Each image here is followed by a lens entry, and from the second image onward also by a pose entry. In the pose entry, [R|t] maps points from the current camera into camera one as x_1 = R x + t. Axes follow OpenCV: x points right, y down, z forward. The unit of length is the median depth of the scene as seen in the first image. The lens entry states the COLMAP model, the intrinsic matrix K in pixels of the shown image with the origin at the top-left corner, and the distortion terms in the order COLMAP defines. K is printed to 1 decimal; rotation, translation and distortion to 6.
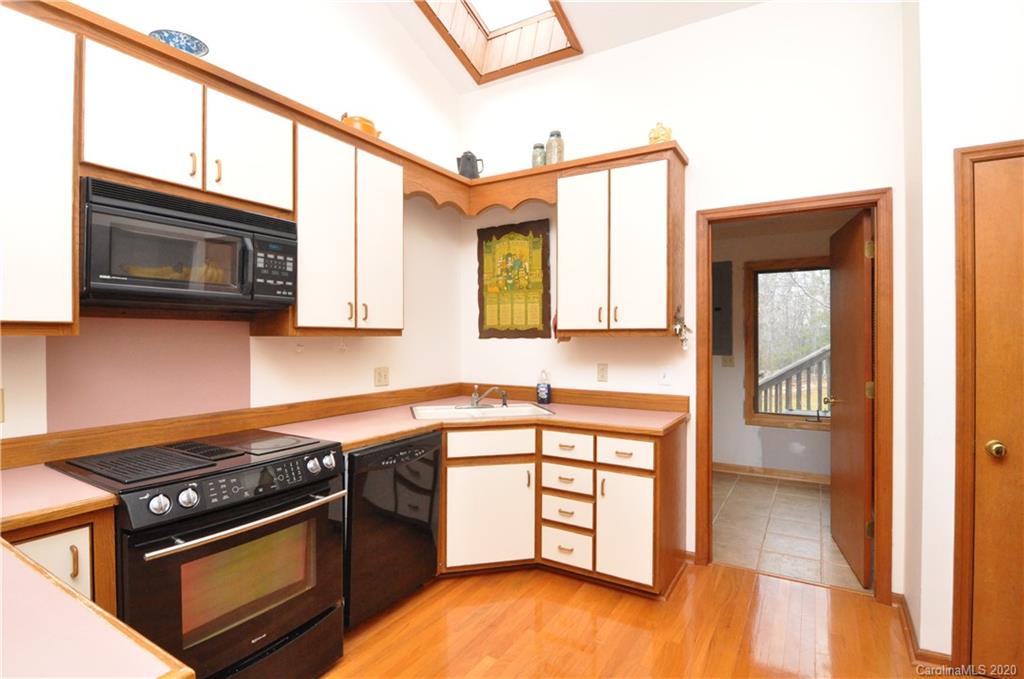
lens RADIAL K [[498.8, 0, 512.0], [0, 498.8, 339.5], [0, 0, 1]] dist [-0.011783, -0.001122]
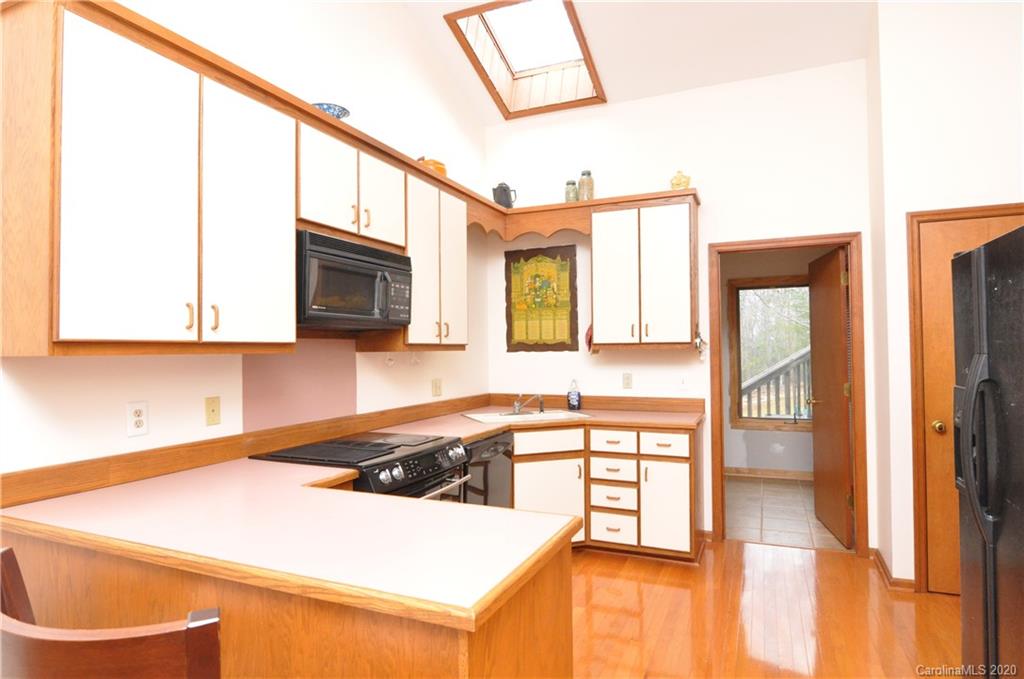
lens RADIAL K [[569.2, 0, 512.0], [0, 569.2, 339.5], [0, 0, 1]] dist [-0.002964, -0.000189]
pose [[0.991516, -0.006888, 0.129806, -0.286988], [0.009774, 0.999719, -0.021609, -0.003036], [-0.129620, 0.022695, 0.991304, -0.302002]]
